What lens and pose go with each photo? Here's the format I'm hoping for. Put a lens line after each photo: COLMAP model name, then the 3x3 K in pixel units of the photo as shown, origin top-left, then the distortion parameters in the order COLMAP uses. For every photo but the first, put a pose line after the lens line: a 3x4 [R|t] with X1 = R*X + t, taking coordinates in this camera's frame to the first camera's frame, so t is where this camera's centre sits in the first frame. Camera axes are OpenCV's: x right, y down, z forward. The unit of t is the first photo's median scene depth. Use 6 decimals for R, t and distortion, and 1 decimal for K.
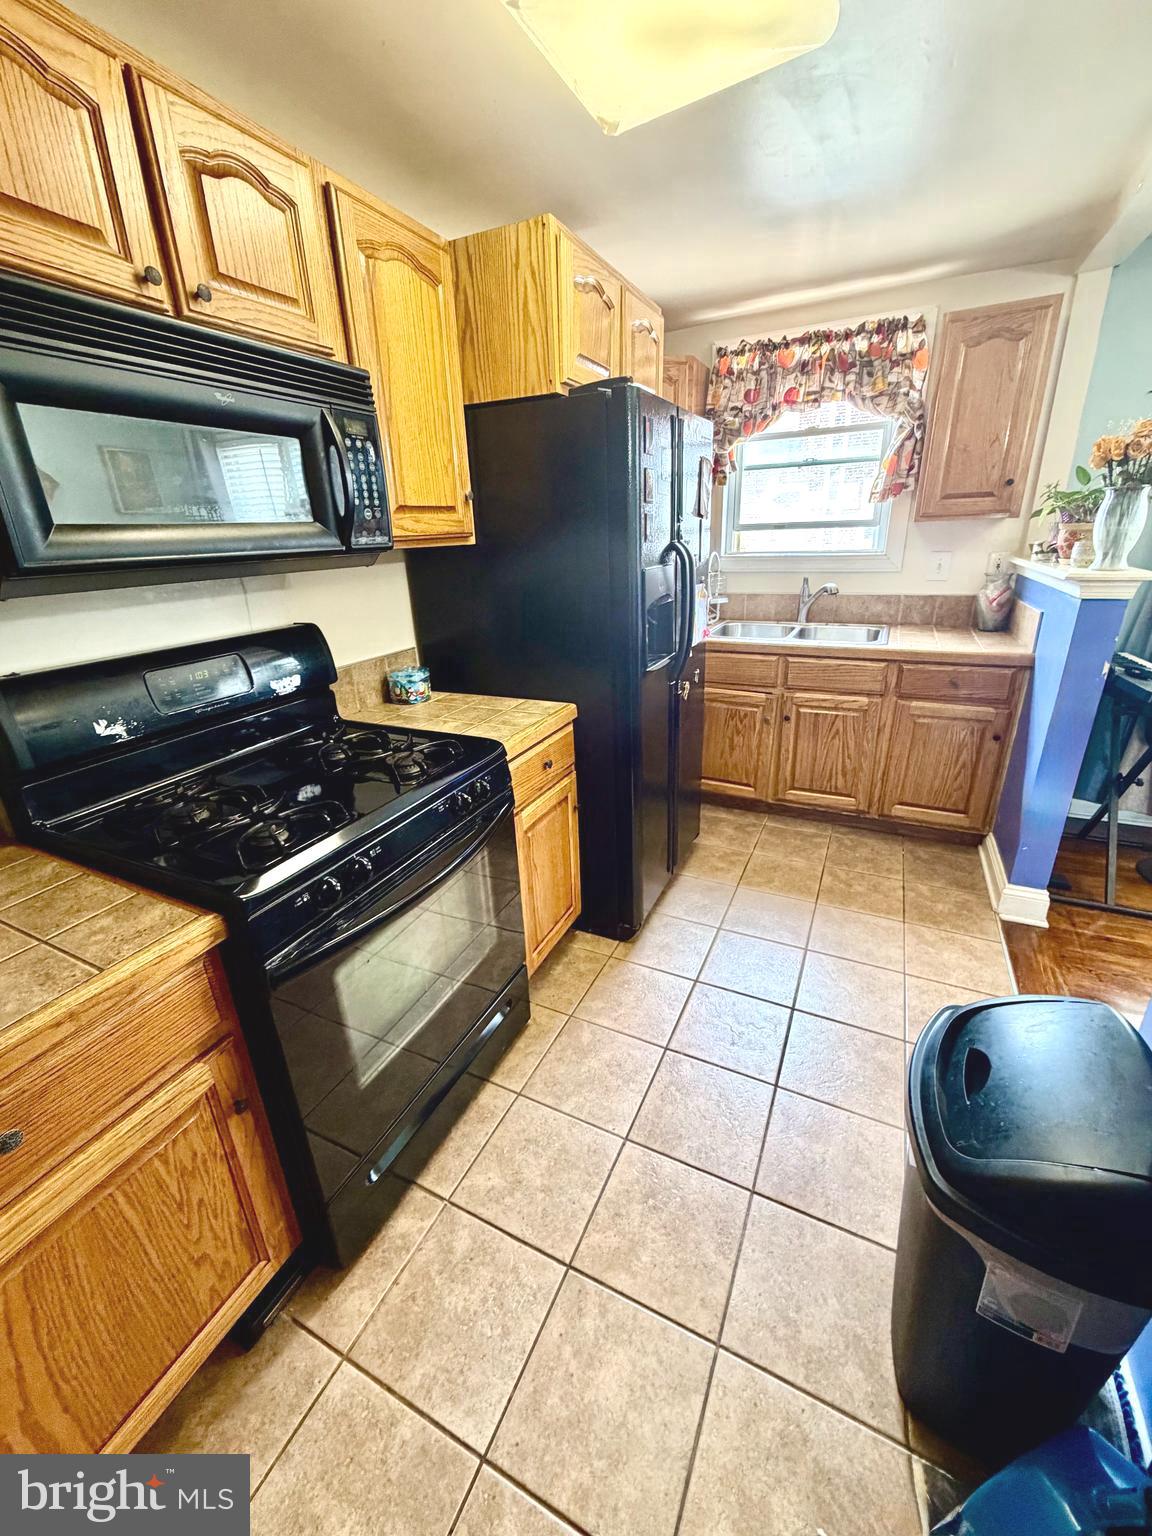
lens RADIAL K [[616.8, 0, 580.3], [0, 616.8, 760.2], [0, 0, 1]] dist [0.000098, 0.000378]
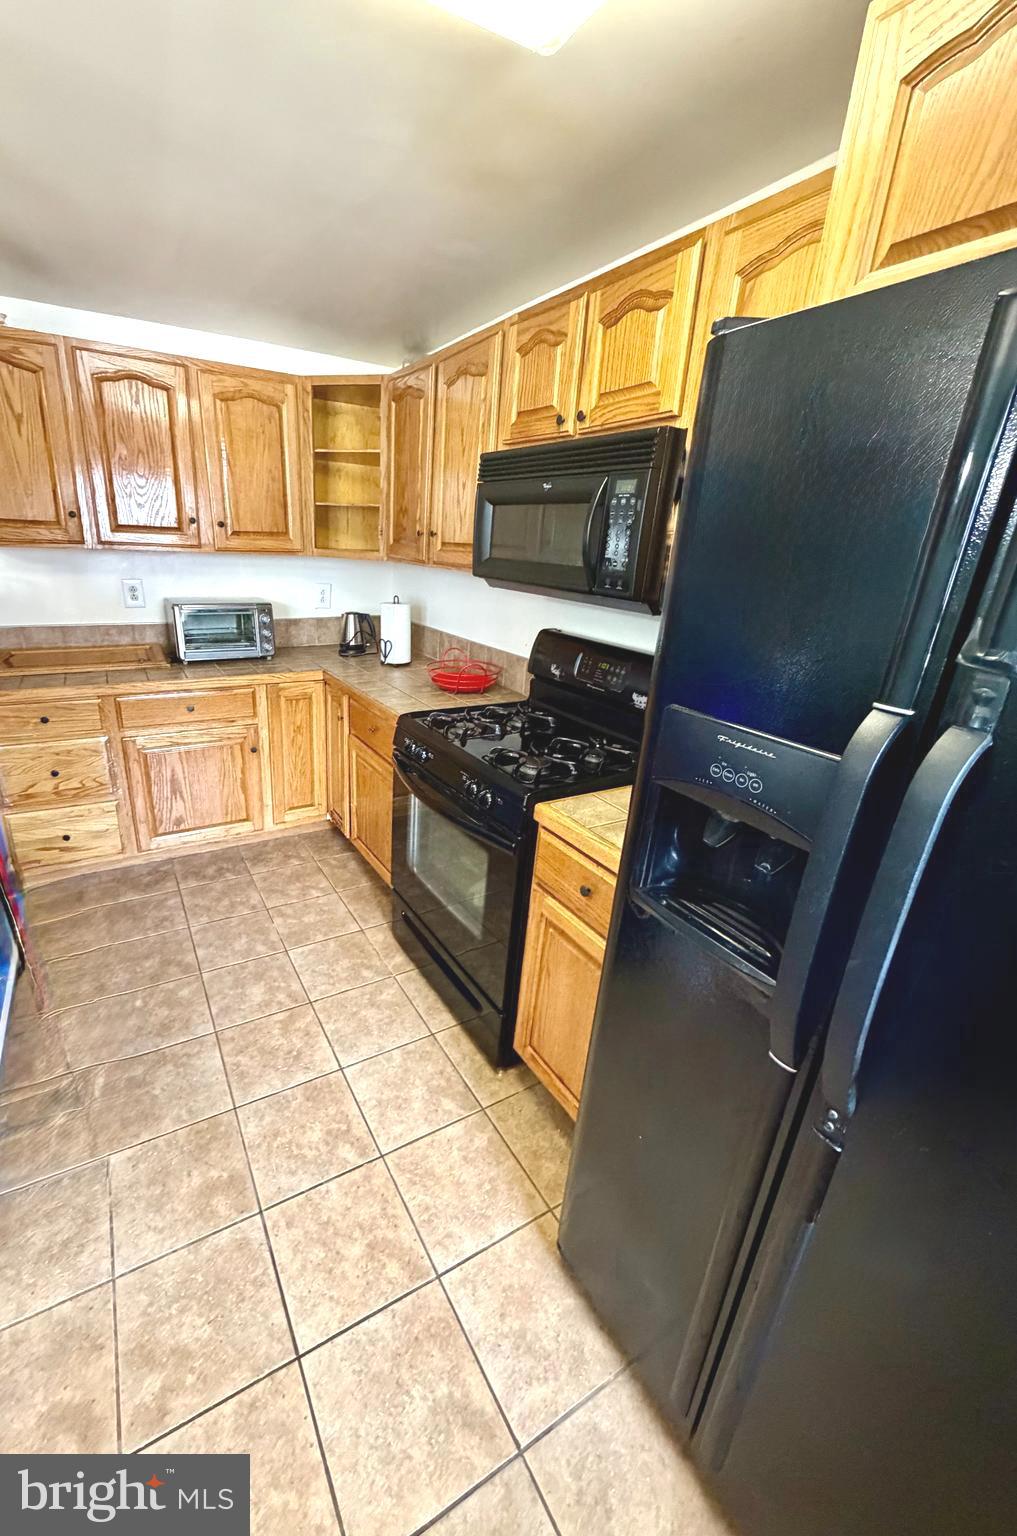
lens RADIAL K [[621.1, 0, 441.7], [0, 621.1, 764.0], [0, 0, 1]] dist [0.003528, 0.000188]
pose [[-0.586167, 0.287878, -0.757320, 0.781967], [-0.311541, 0.782786, 0.538692, -0.630168], [0.747897, 0.551699, -0.369158, 1.396873]]
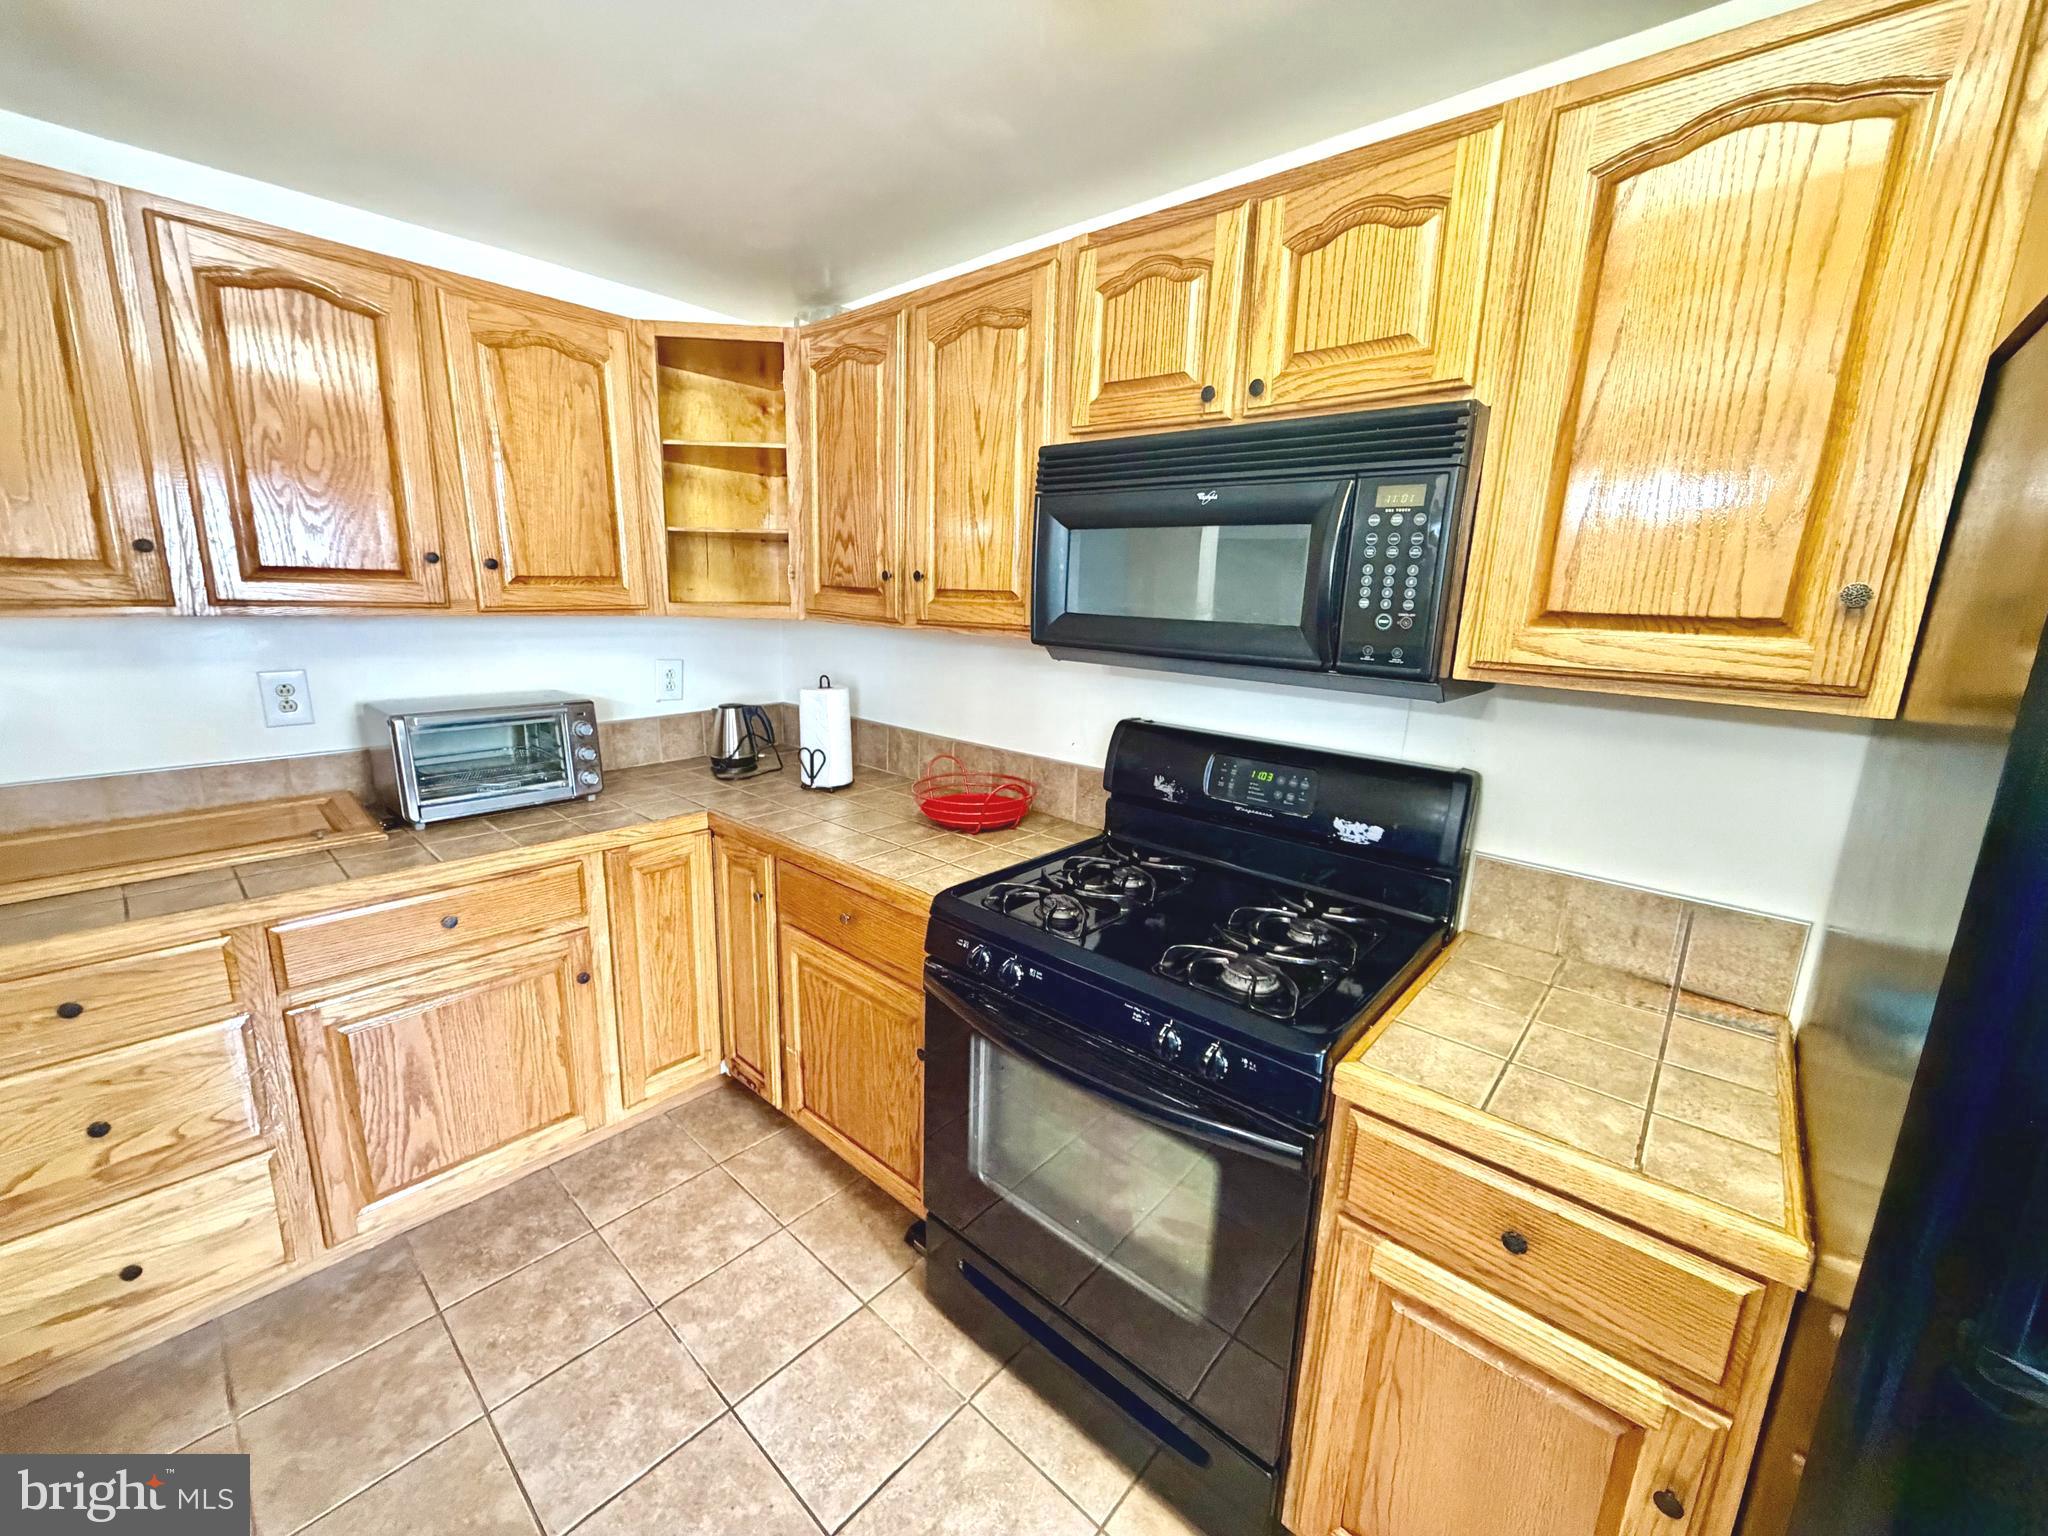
lens RADIAL K [[822.4, 0, 1016.6], [0, 822.4, 764.1], [0, 0, 1]] dist [0.000098, 0.000378]
pose [[-0.280607, 0.227786, -0.932402, 0.605172], [-0.361466, 0.874833, 0.322505, -0.415088], [0.889158, 0.427529, -0.163147, 0.879741]]
